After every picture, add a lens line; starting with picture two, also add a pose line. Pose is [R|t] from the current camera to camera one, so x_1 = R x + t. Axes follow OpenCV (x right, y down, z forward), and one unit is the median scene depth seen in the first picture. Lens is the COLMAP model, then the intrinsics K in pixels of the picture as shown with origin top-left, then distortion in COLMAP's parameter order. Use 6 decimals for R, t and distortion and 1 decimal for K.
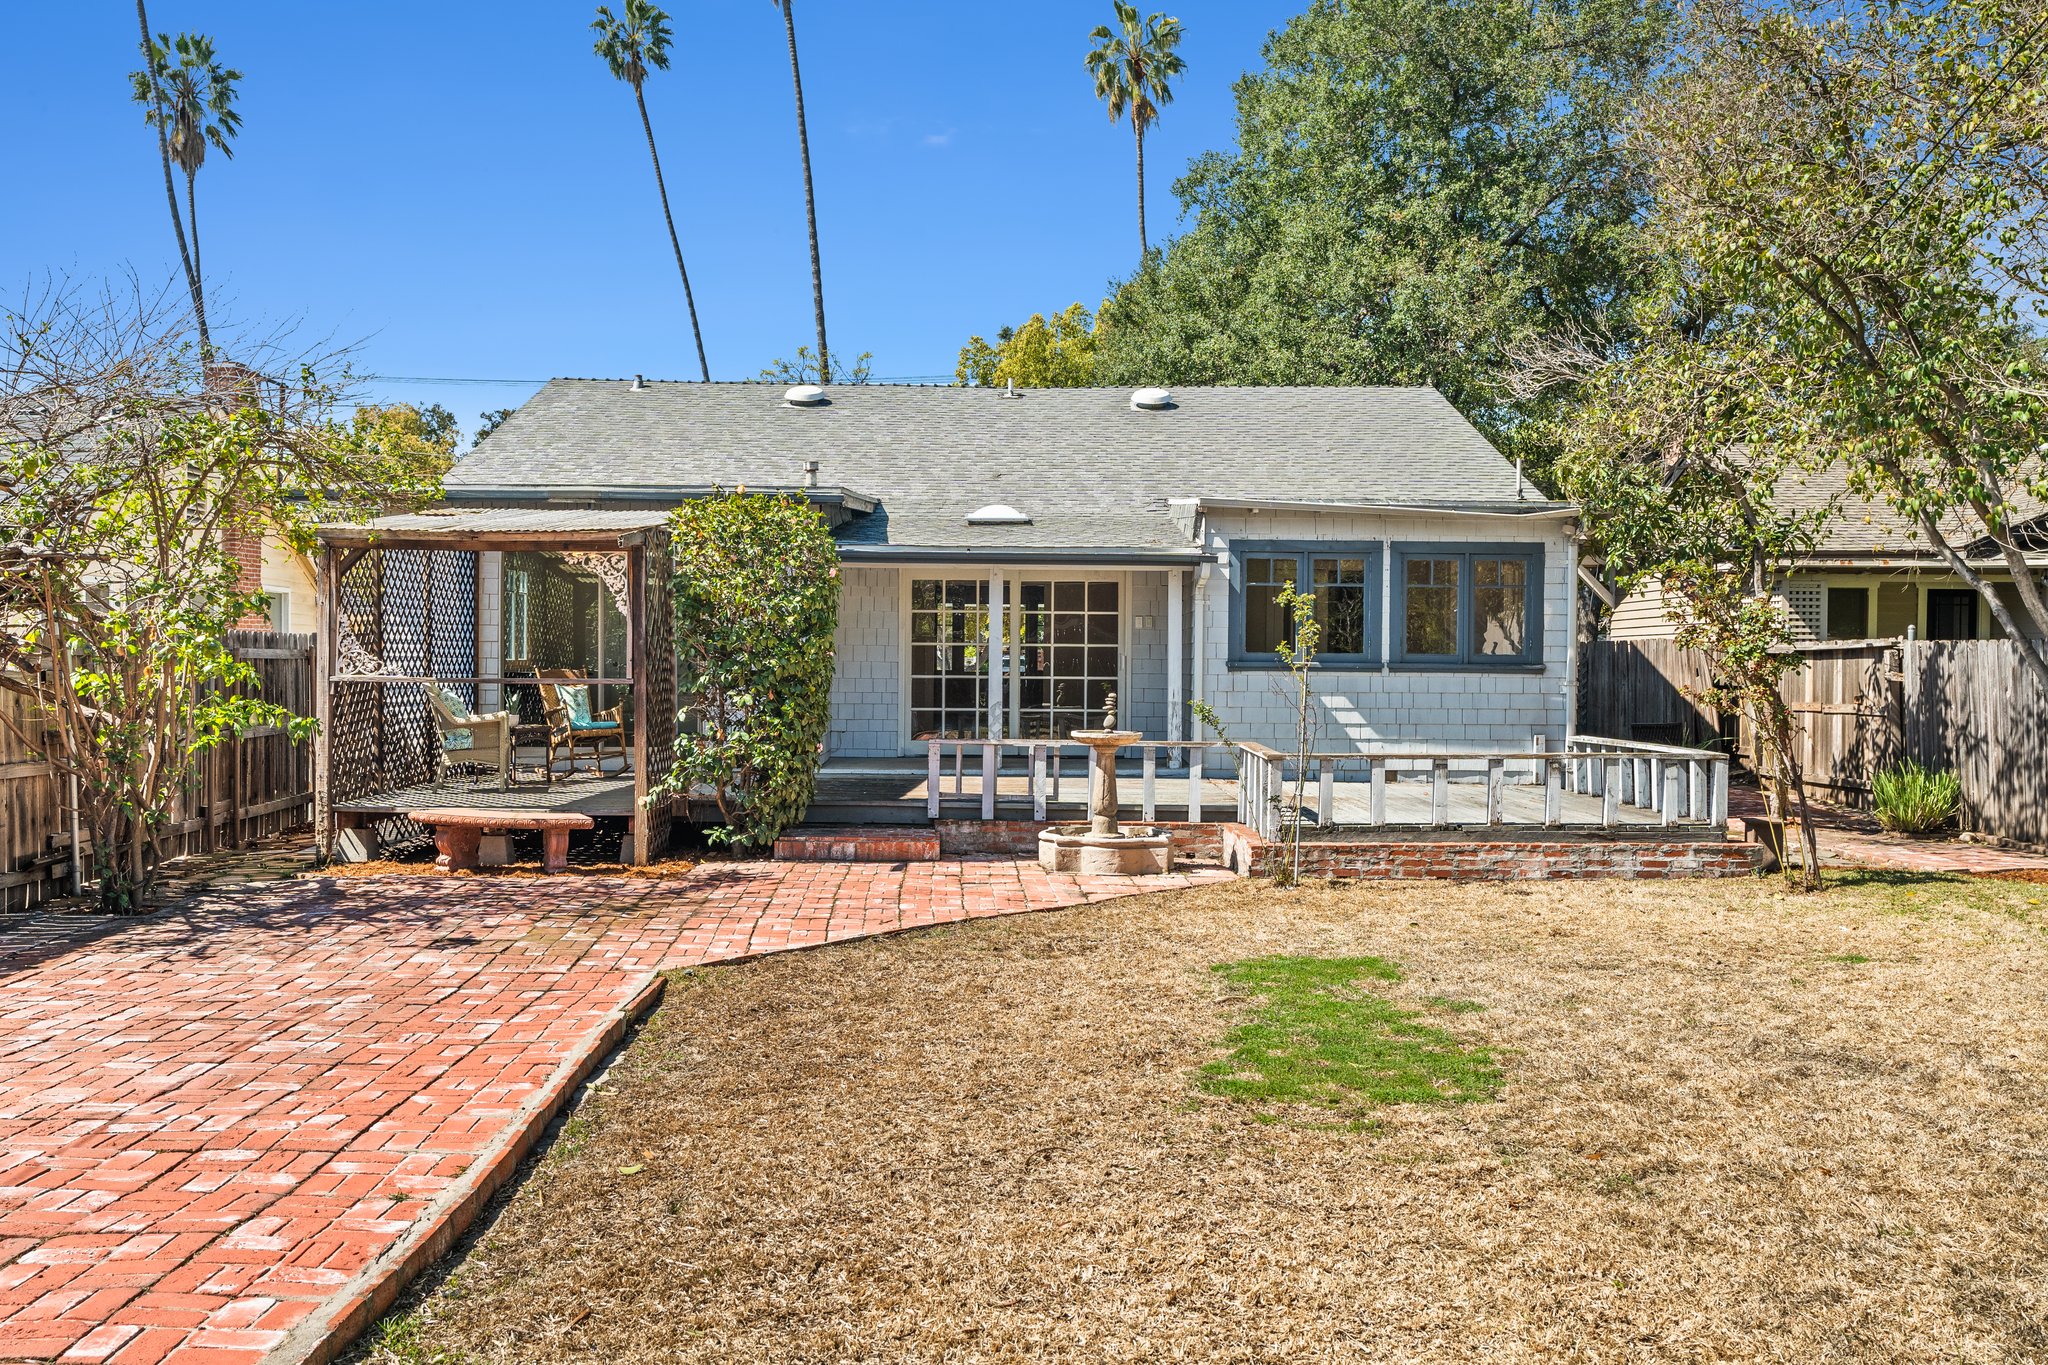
lens RADIAL K [[1697.8, 0, 1015.3], [0, 1697.8, 685.5], [0, 0, 1]] dist [0.004354, -0.001935]
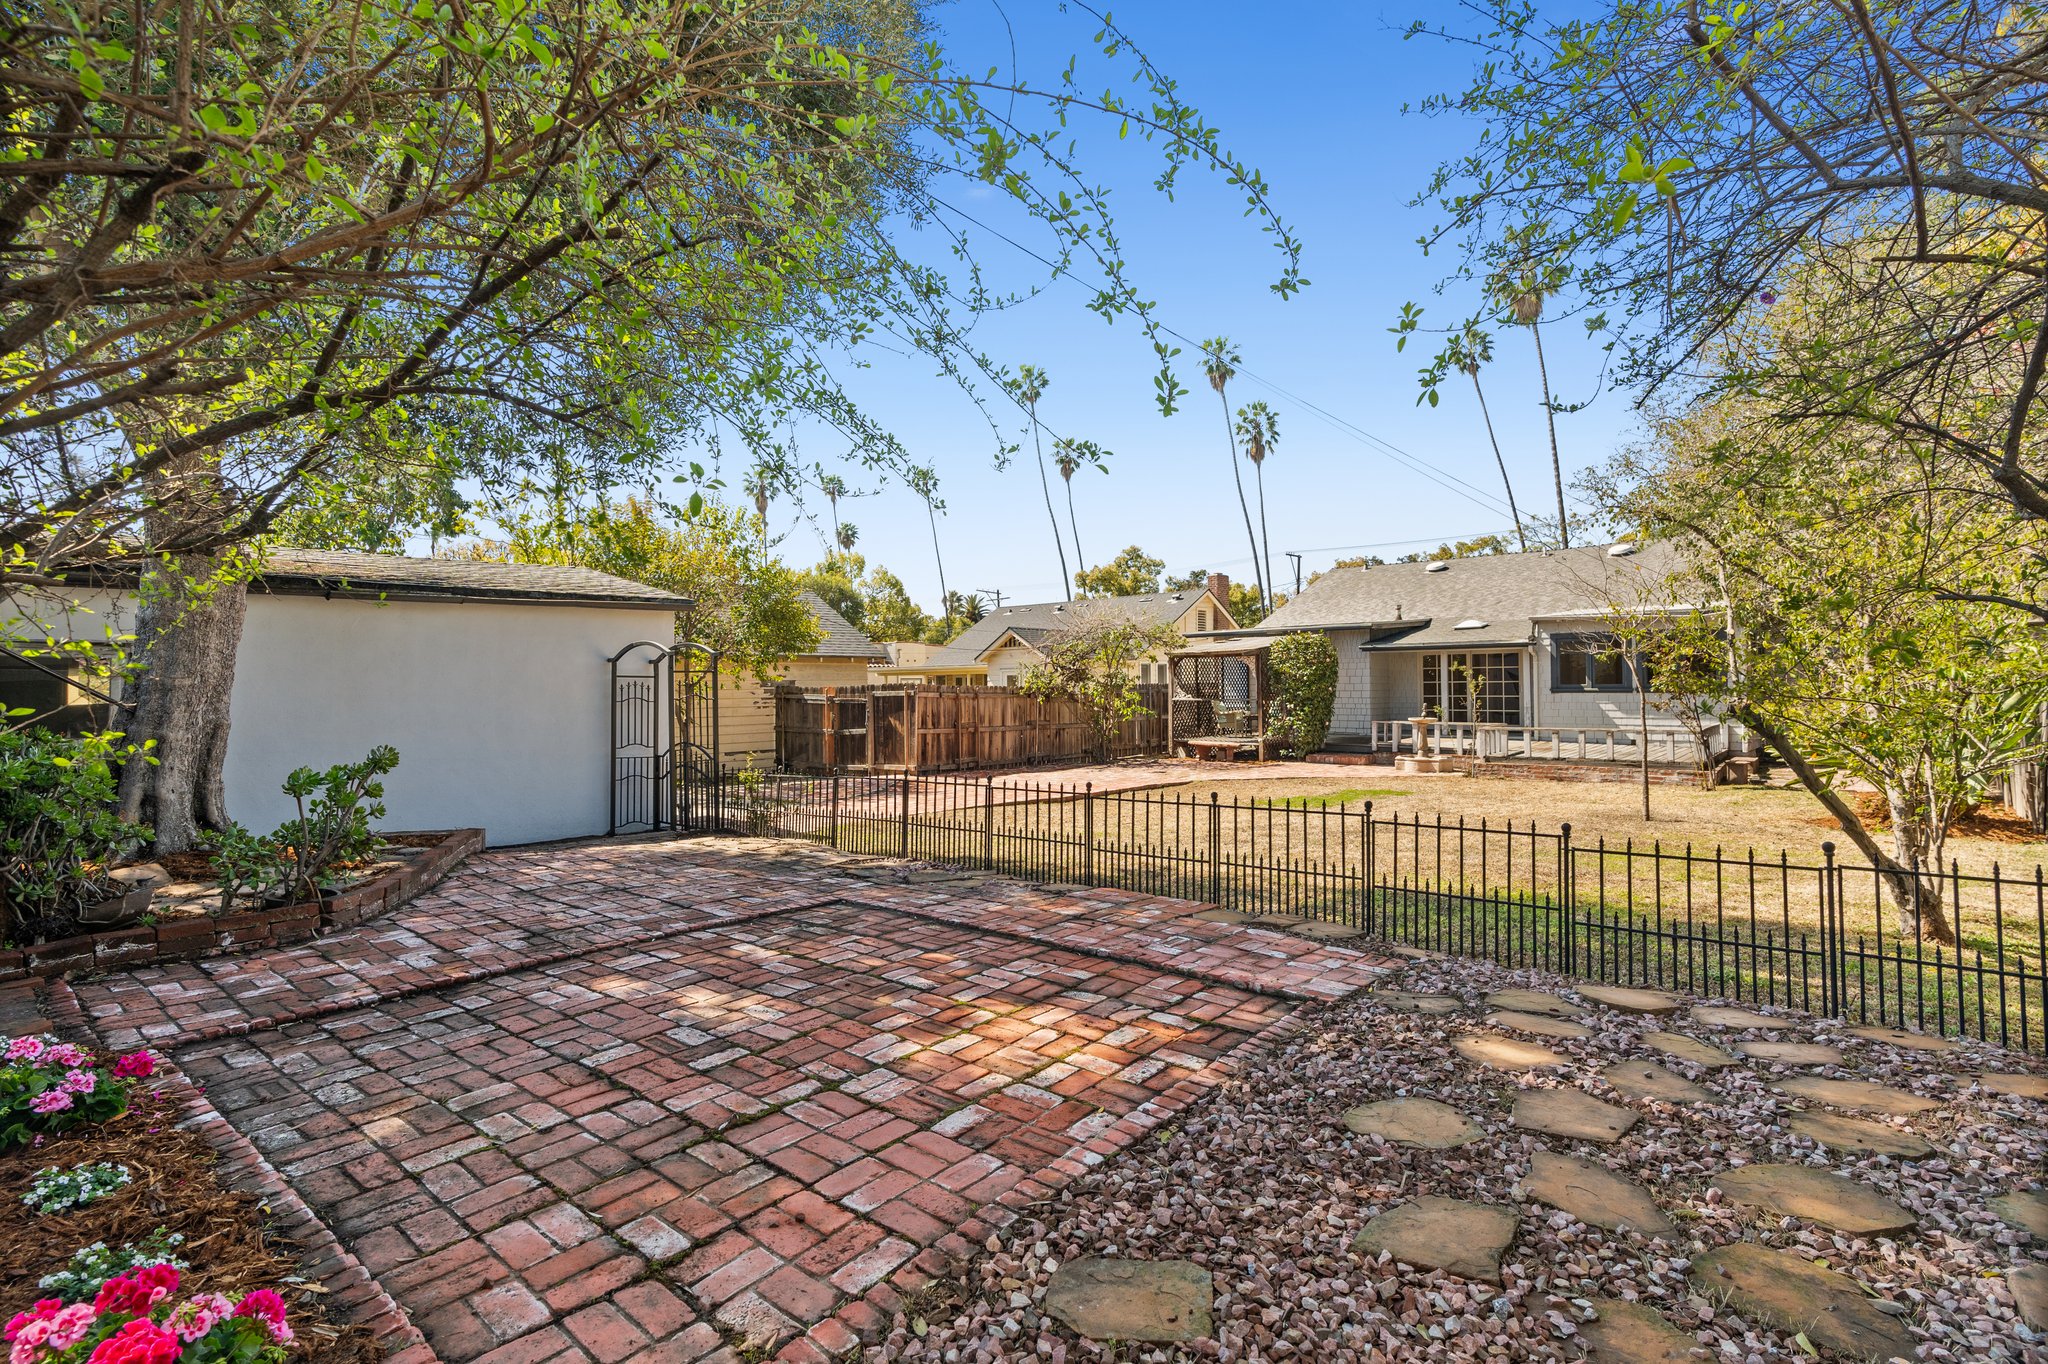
lens RADIAL K [[957.6, 0, 1020.9], [0, 957.6, 681.2], [0, 0, 1]] dist [-0.001239, -0.000008]
pose [[0.728831, -0.017969, -0.684458, 0.479512], [0.008297, 0.999814, -0.017413, -0.007924], [0.684643, 0.007012, 0.728845, -0.393192]]
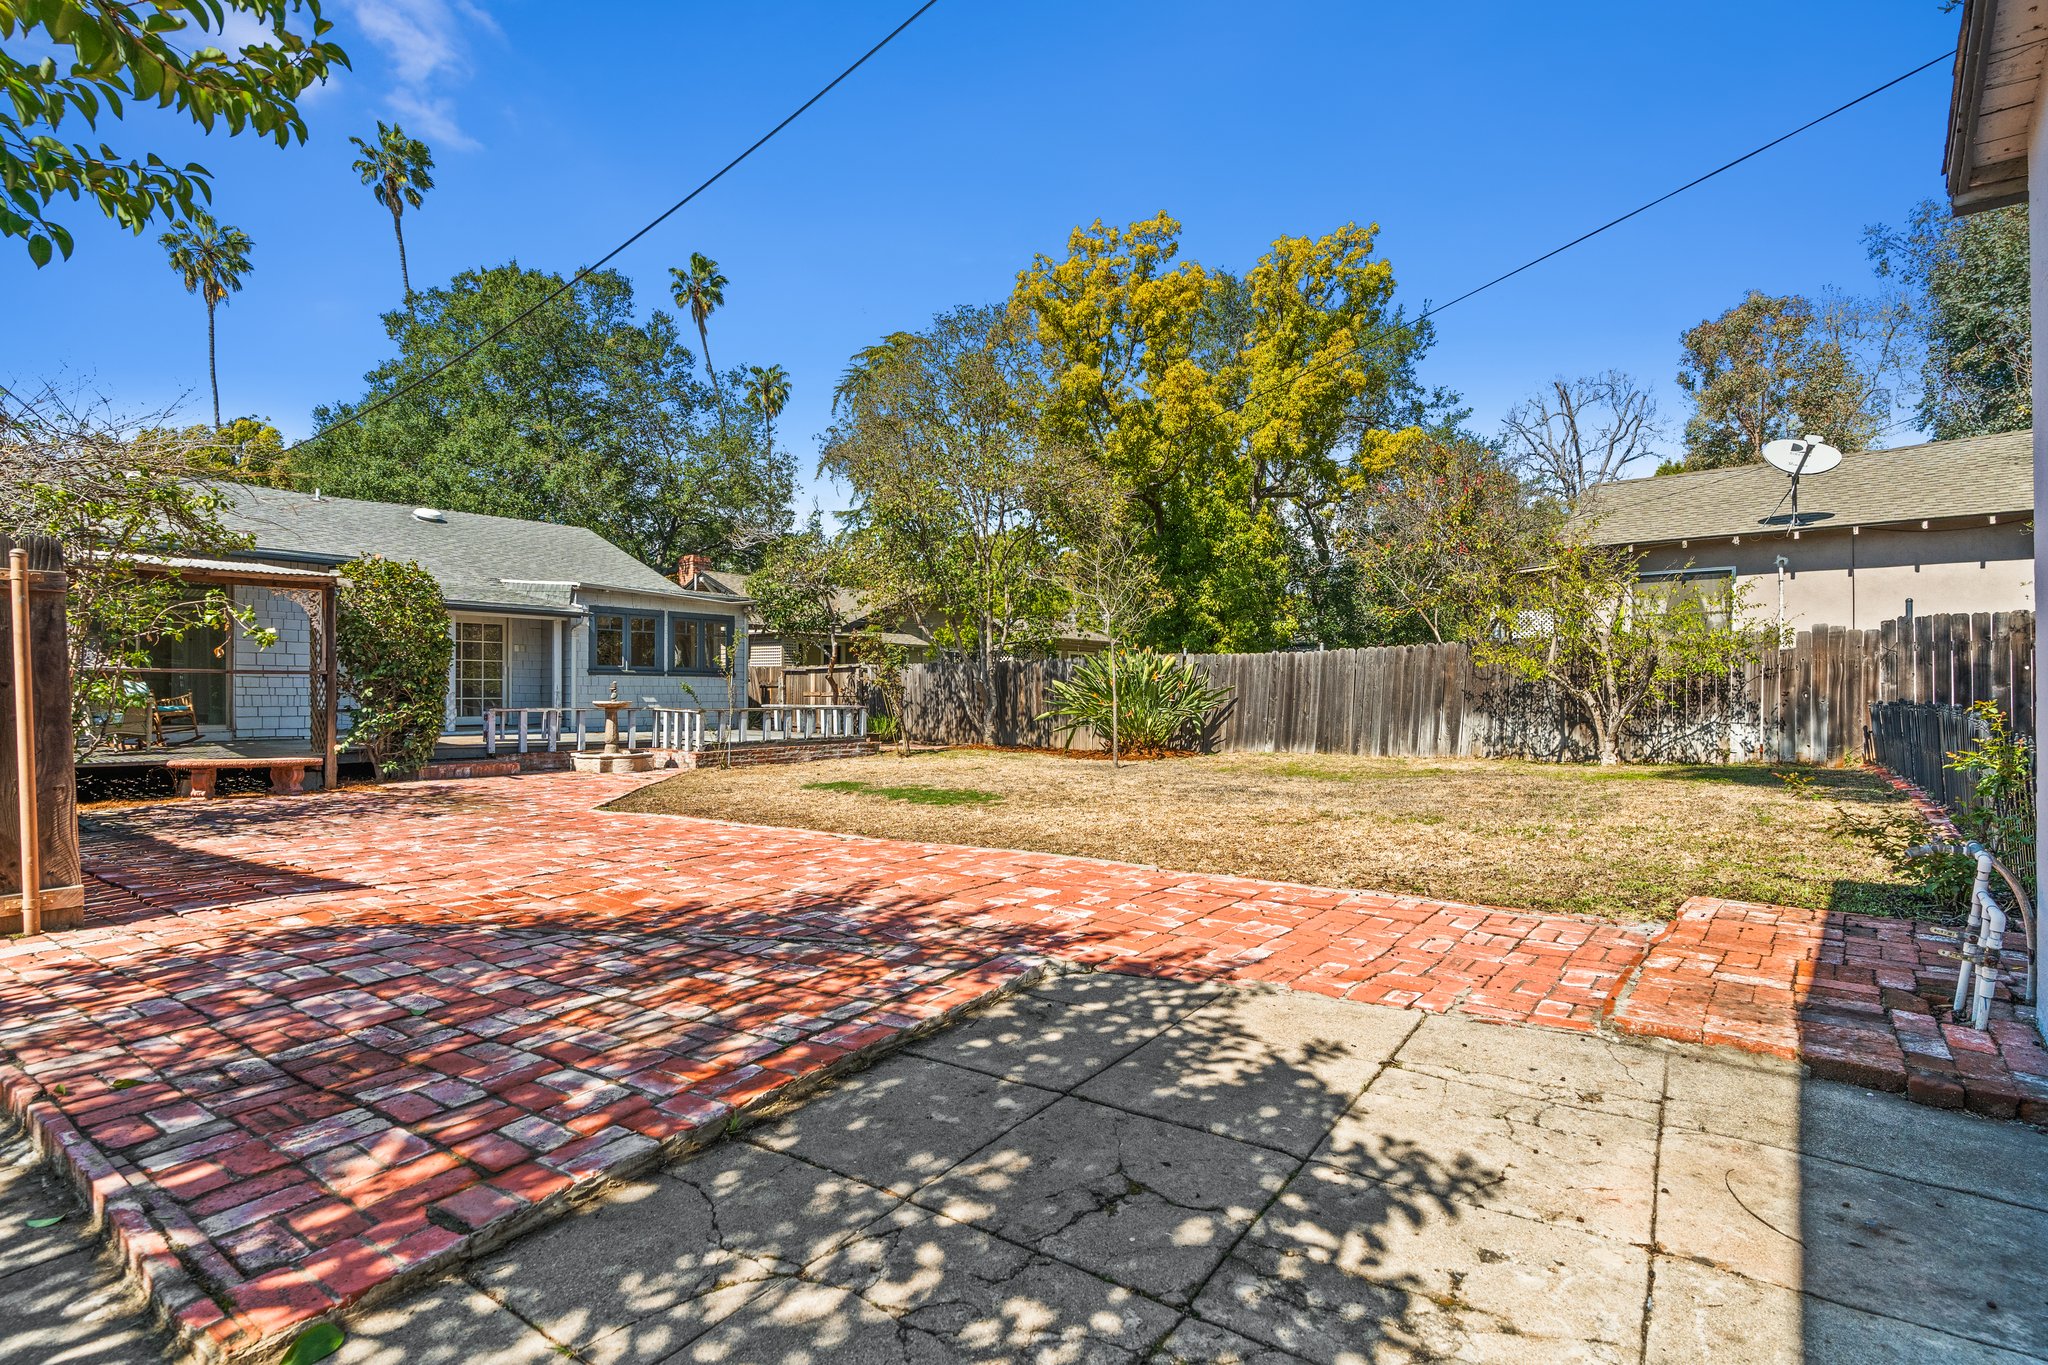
lens RADIAL K [[957.6, 0, 1026.0], [0, 957.6, 692.0], [0, 0, 1]] dist [-0.001239, -0.000008]
pose [[0.643555, -0.005857, 0.765378, -0.376285], [0.014755, 0.999880, -0.004754, 0.022538], [-0.765258, 0.014352, 0.643564, -0.053879]]
